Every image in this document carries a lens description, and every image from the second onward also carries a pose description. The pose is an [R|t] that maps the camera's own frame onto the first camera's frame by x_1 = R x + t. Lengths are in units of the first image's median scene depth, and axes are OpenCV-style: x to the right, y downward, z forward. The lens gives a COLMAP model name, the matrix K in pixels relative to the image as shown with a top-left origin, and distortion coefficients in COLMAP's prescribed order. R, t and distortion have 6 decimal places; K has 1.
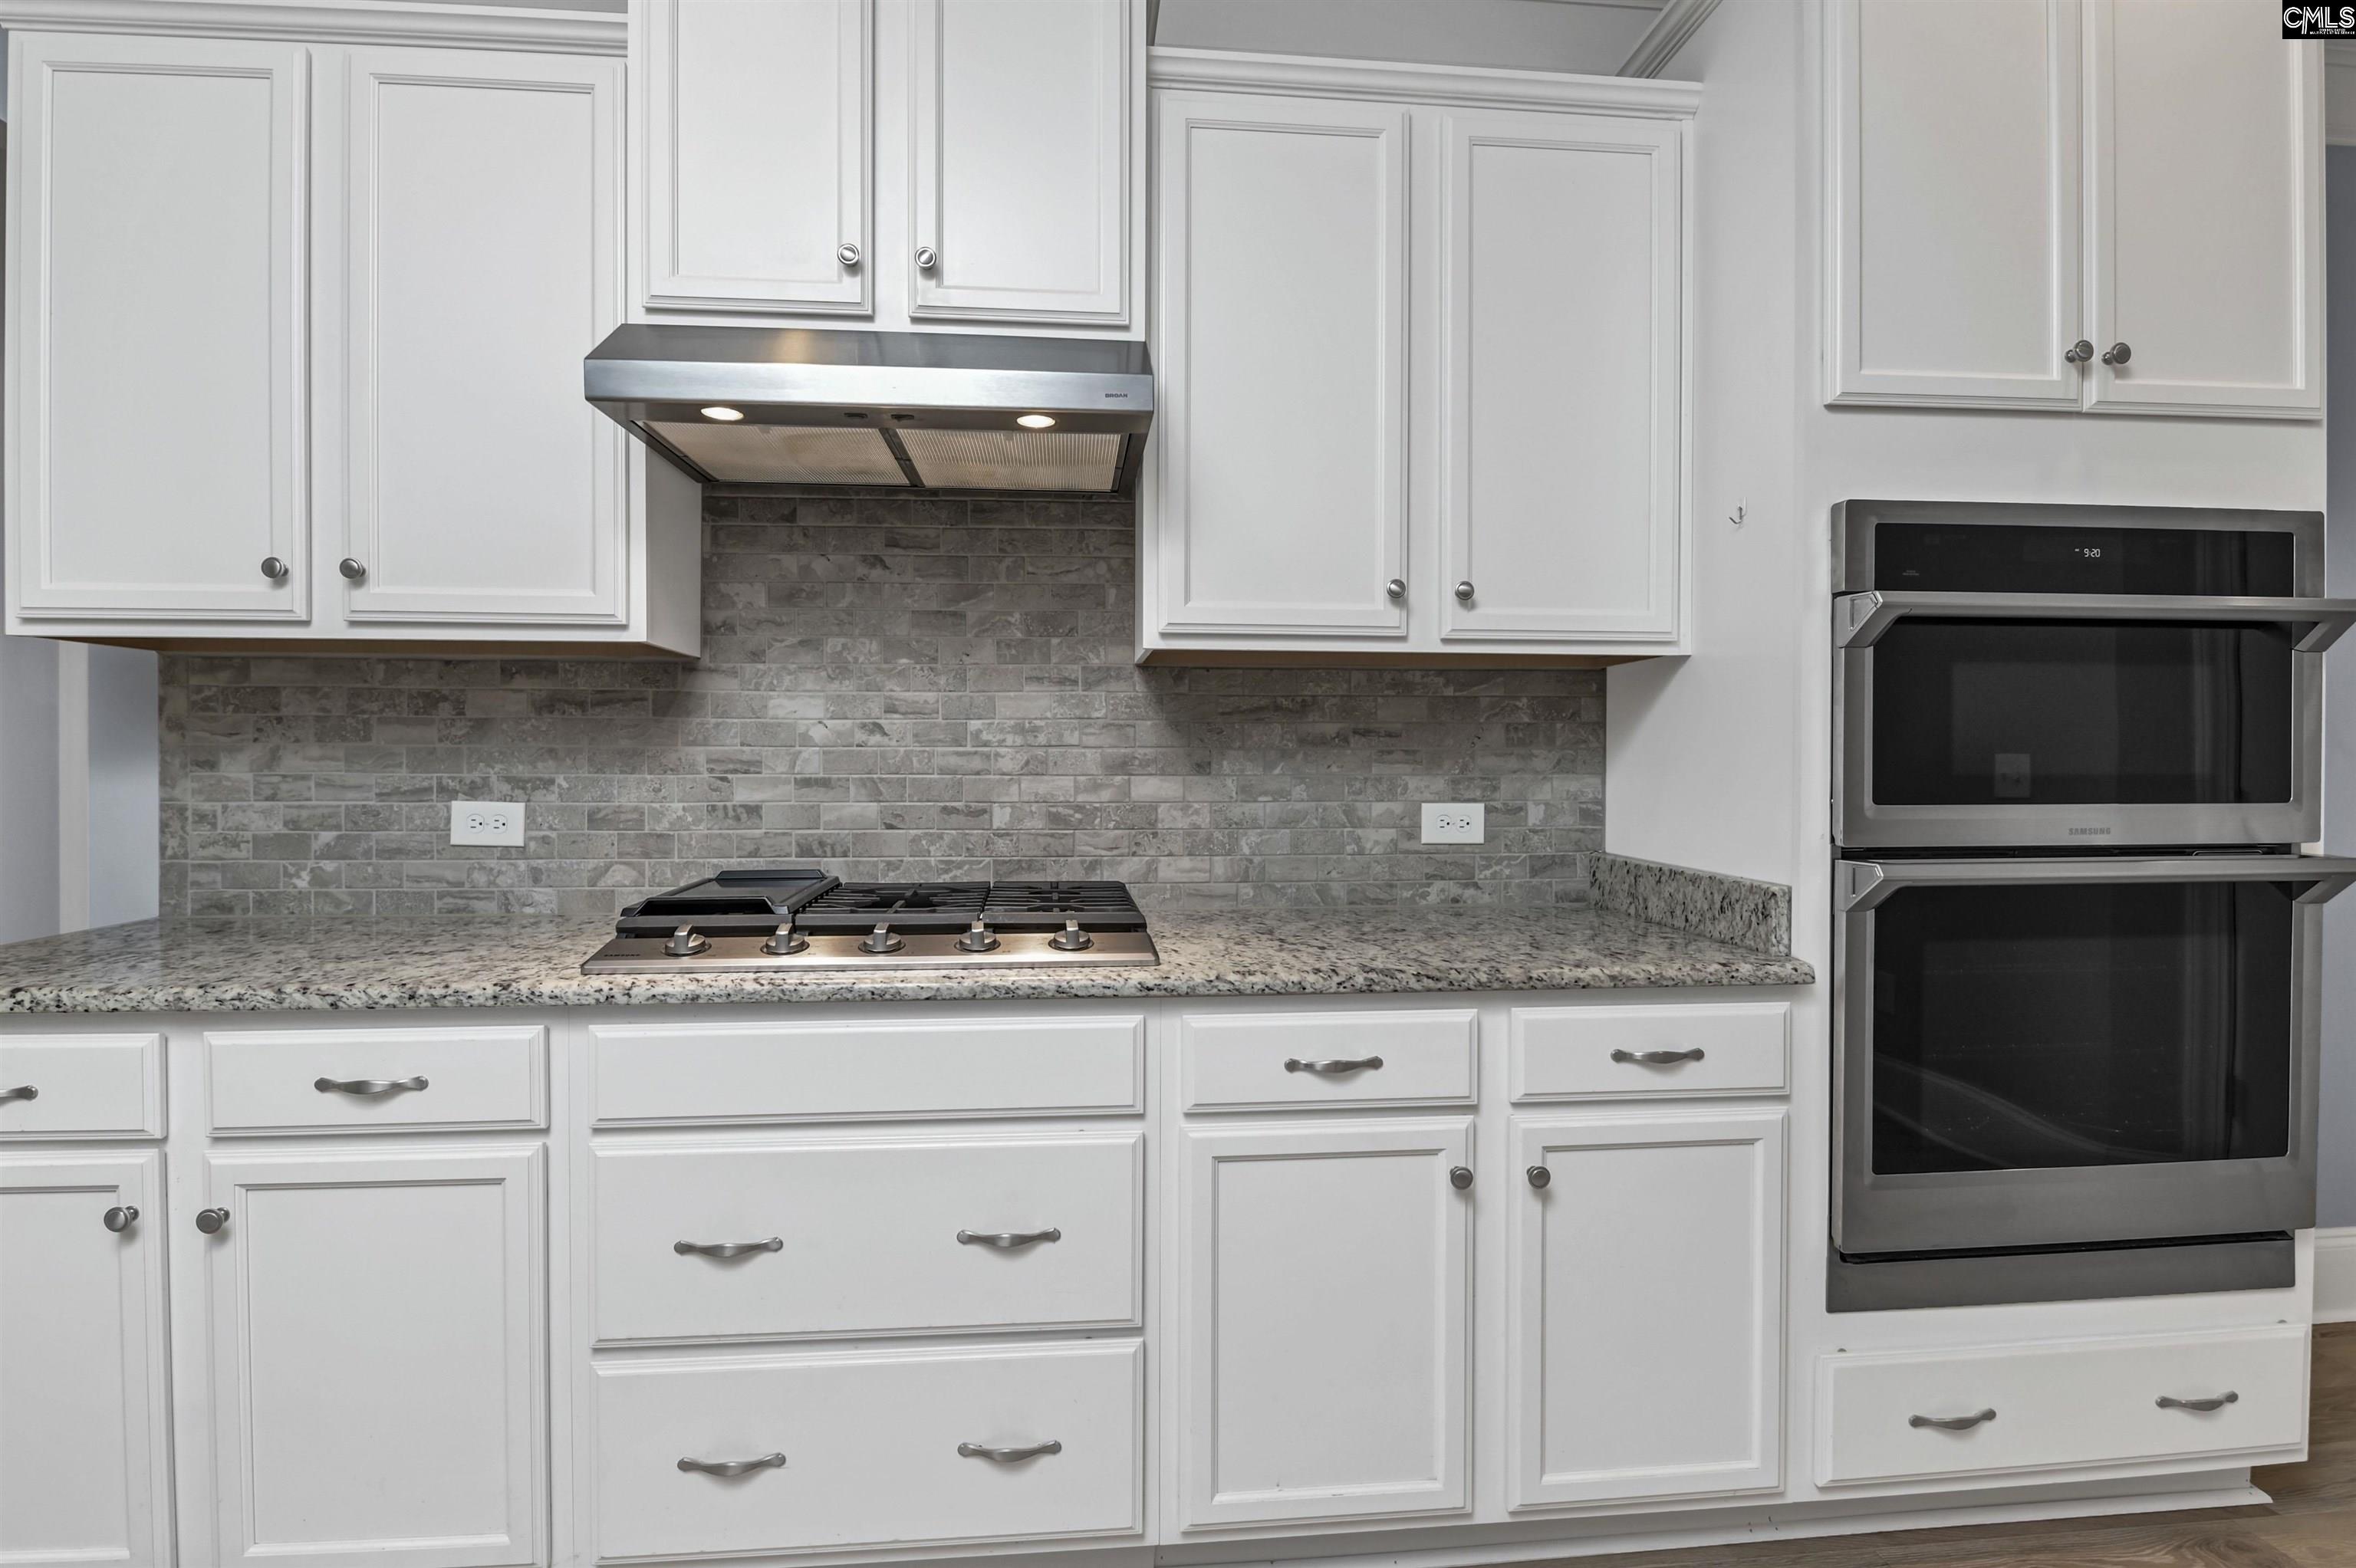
lens RADIAL K [[1154.5, 0, 1176.9], [0, 1154.5, 786.1], [0, 0, 1]] dist [-0.004259, -0.002298]
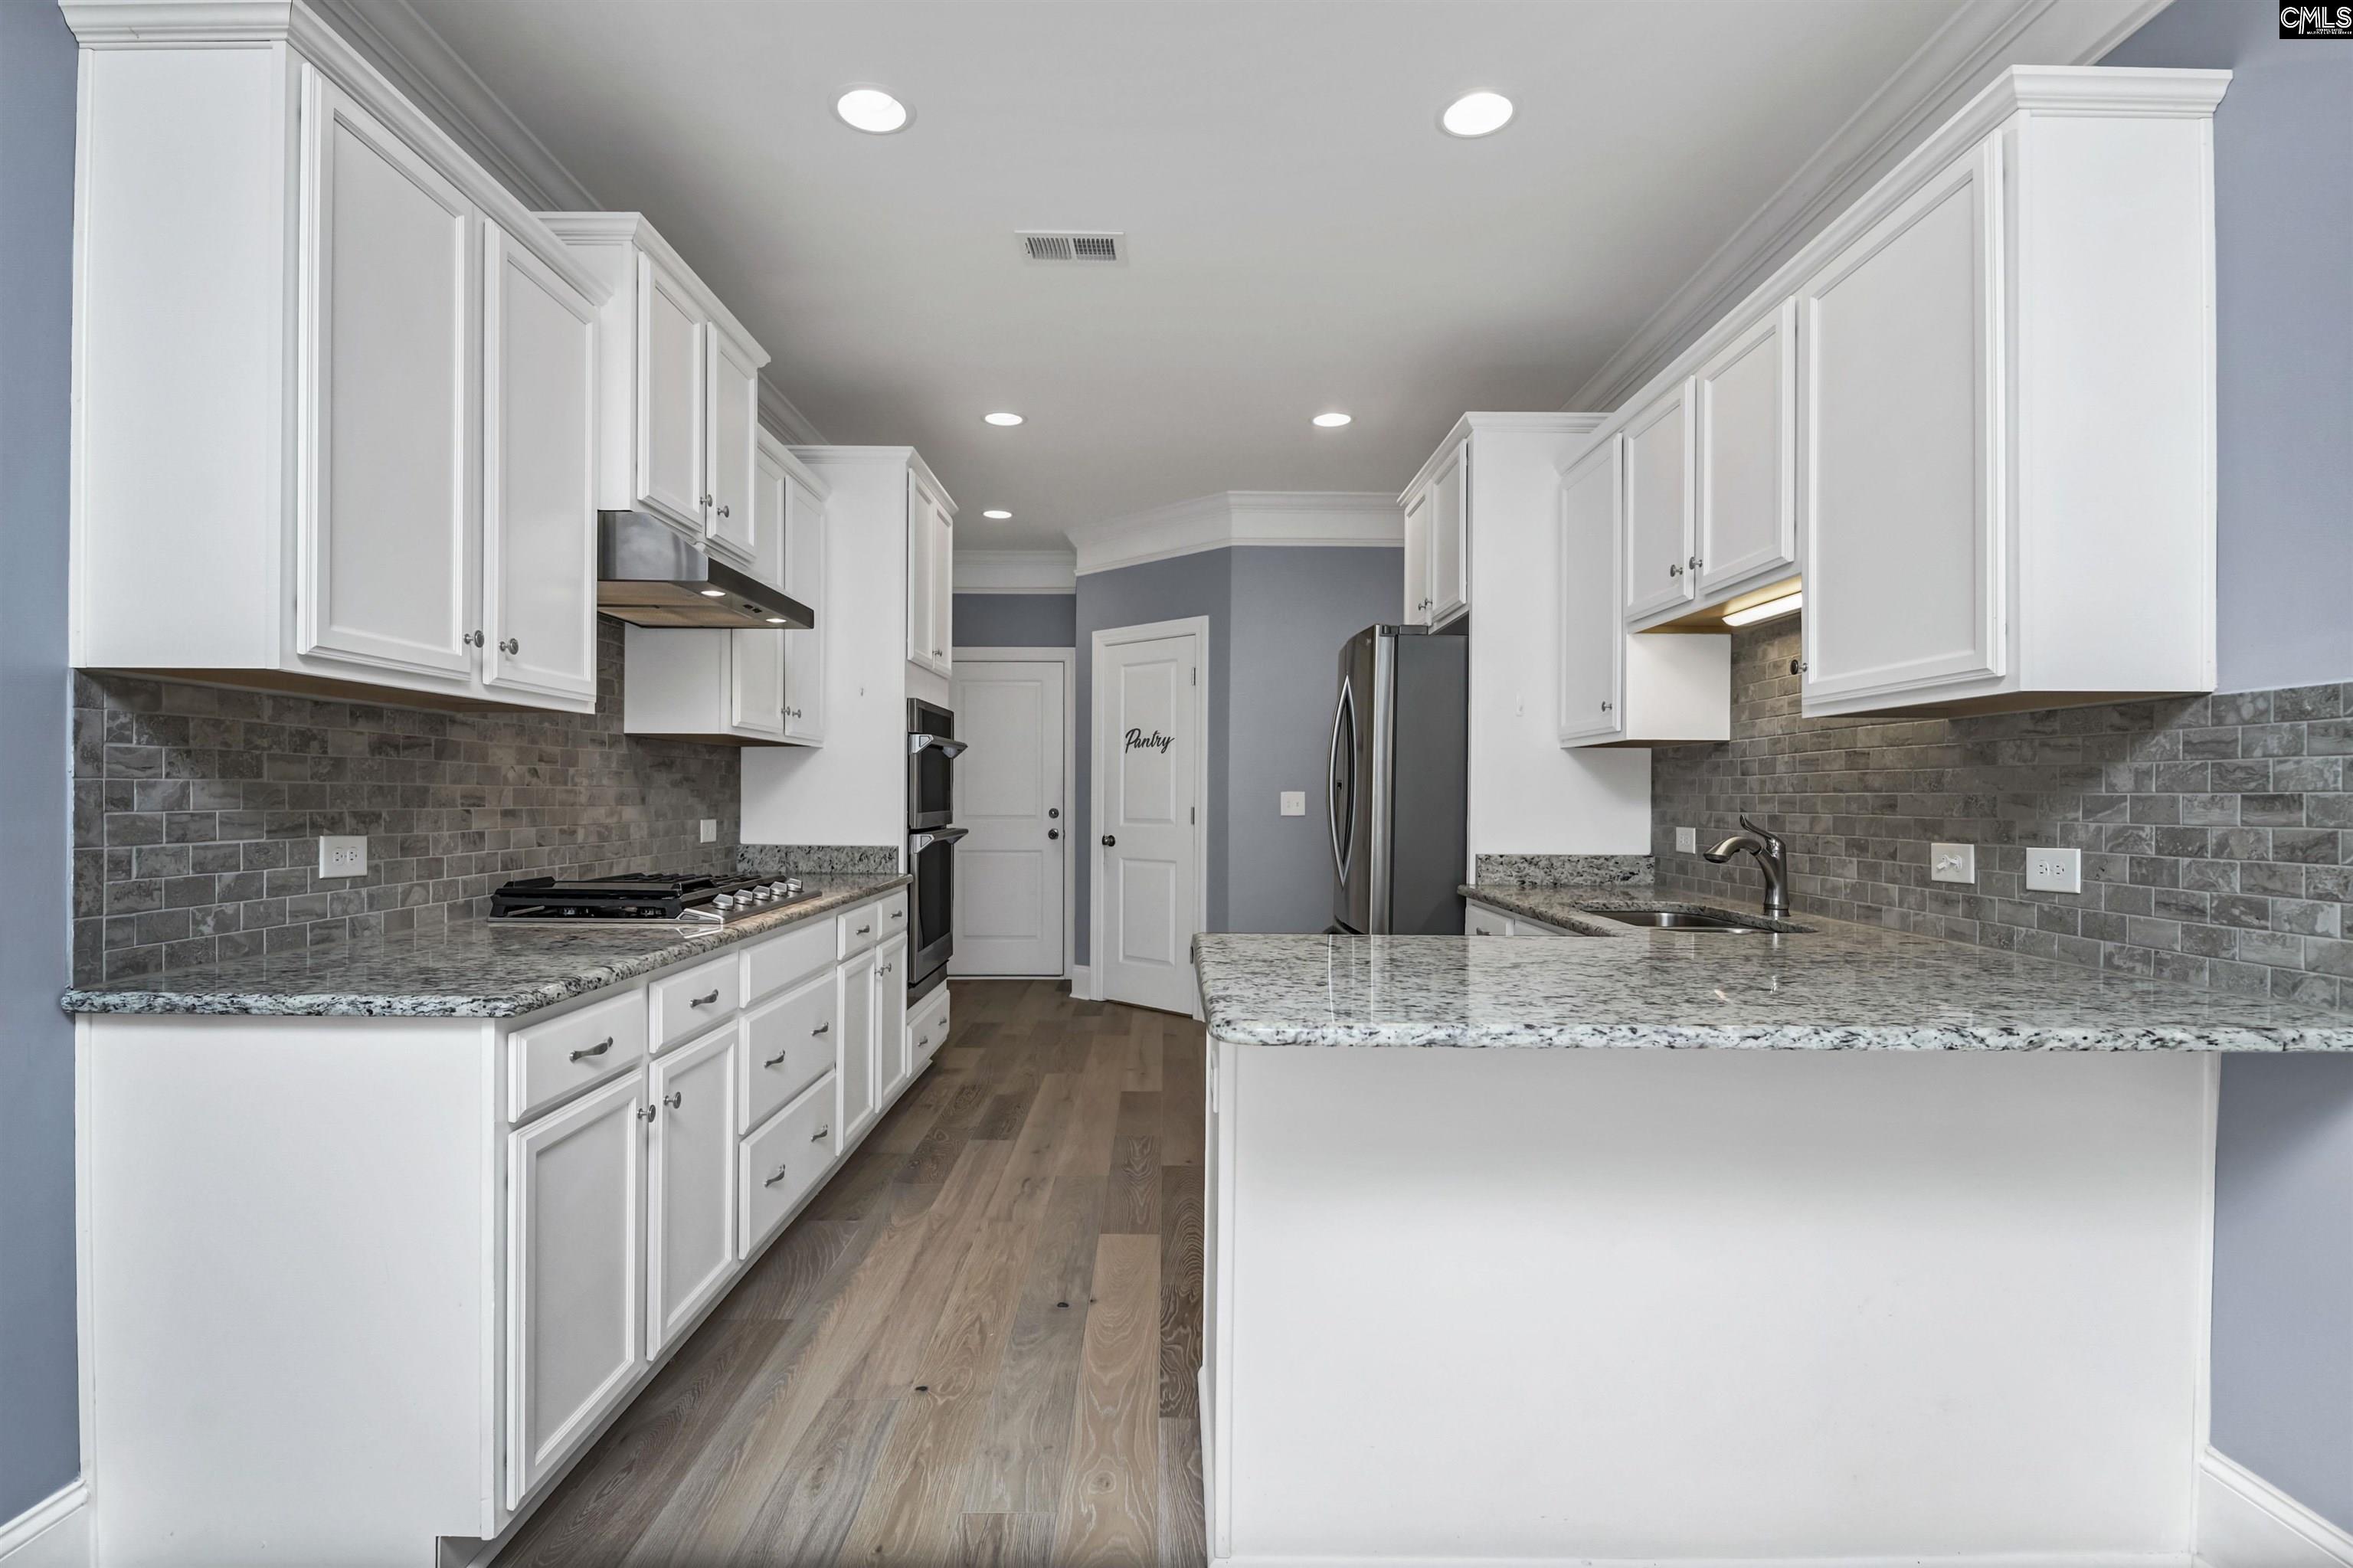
lens RADIAL K [[1153.2, 0, 1167.7], [0, 1153.2, 797.5], [0, 0, 1]] dist [-0.004259, -0.002298]
pose [[0.089284, -0.002521, 0.996003, -1.608572], [0.011755, 0.999930, 0.001477, -0.014498], [-0.995937, 0.011576, 0.089308, 0.141622]]
